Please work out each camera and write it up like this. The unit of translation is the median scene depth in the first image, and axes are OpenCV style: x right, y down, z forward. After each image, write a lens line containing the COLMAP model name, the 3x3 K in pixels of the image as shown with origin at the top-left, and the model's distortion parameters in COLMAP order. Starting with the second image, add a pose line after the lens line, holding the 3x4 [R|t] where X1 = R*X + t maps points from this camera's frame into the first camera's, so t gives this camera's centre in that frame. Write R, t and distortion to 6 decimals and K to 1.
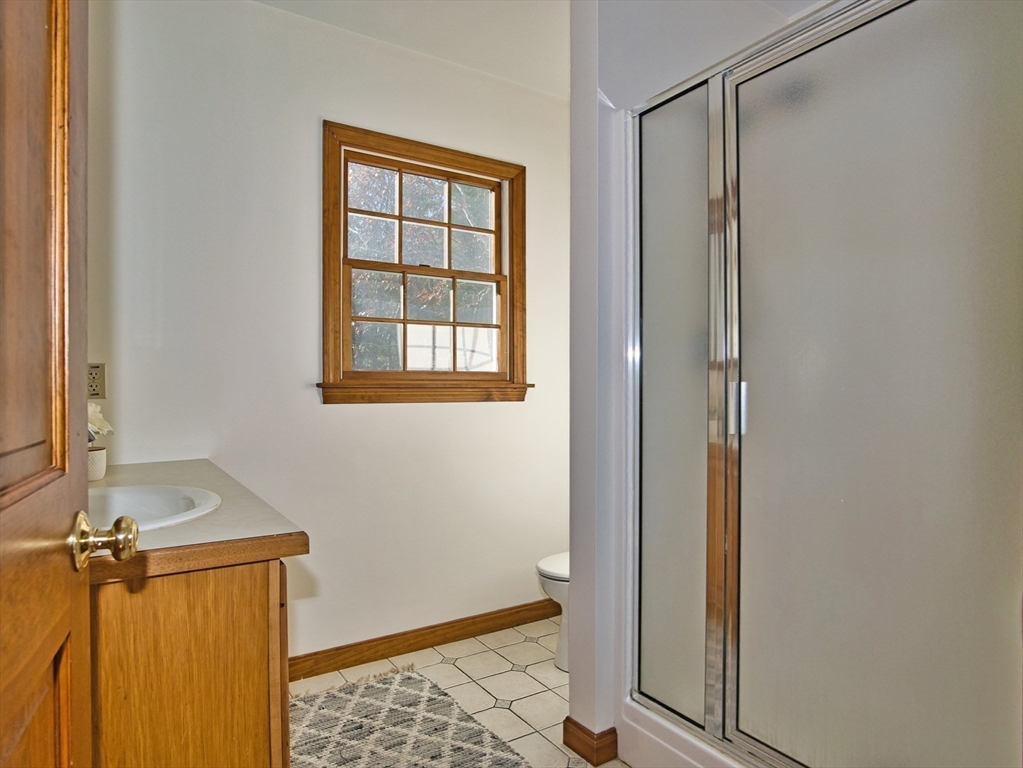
lens RADIAL K [[612.1, 0, 505.3], [0, 612.1, 388.8], [0, 0, 1]] dist [-0.052943, 0.033093]
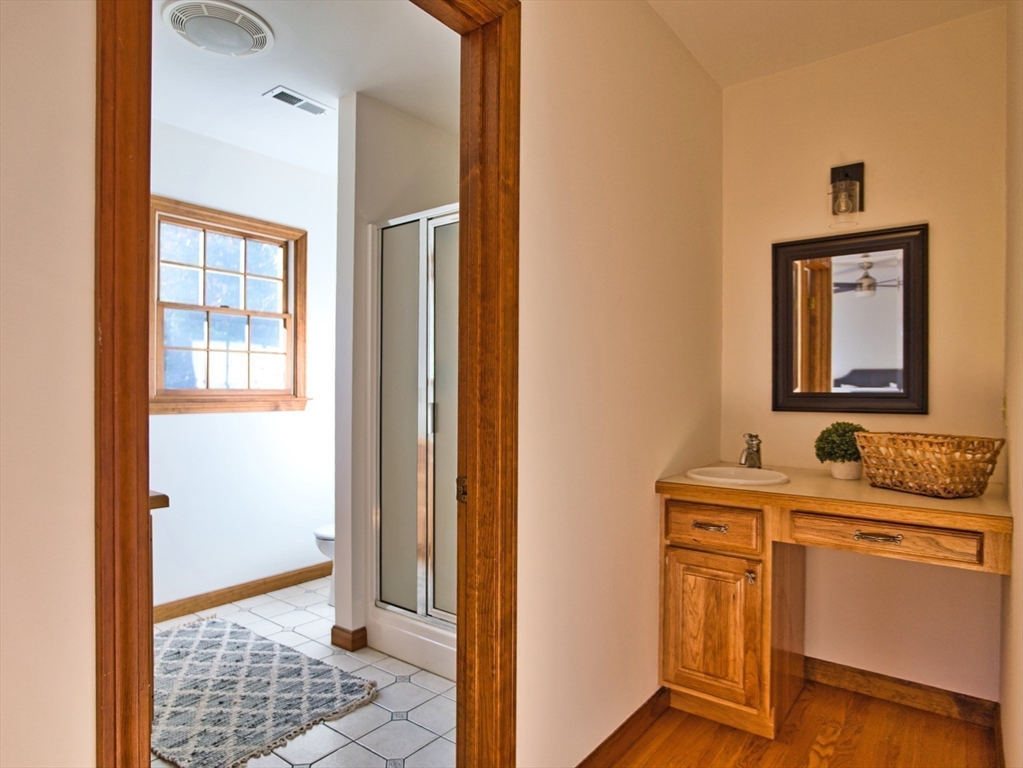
lens RADIAL K [[612.1, 0, 505.3], [0, 612.1, 388.8], [0, 0, 1]] dist [-0.052943, 0.033093]
pose [[0.943659, 0.003858, 0.330896, 0.004160], [-0.003275, 0.999992, -0.002319, -0.027507], [-0.330902, 0.001104, 0.943664, -0.406735]]
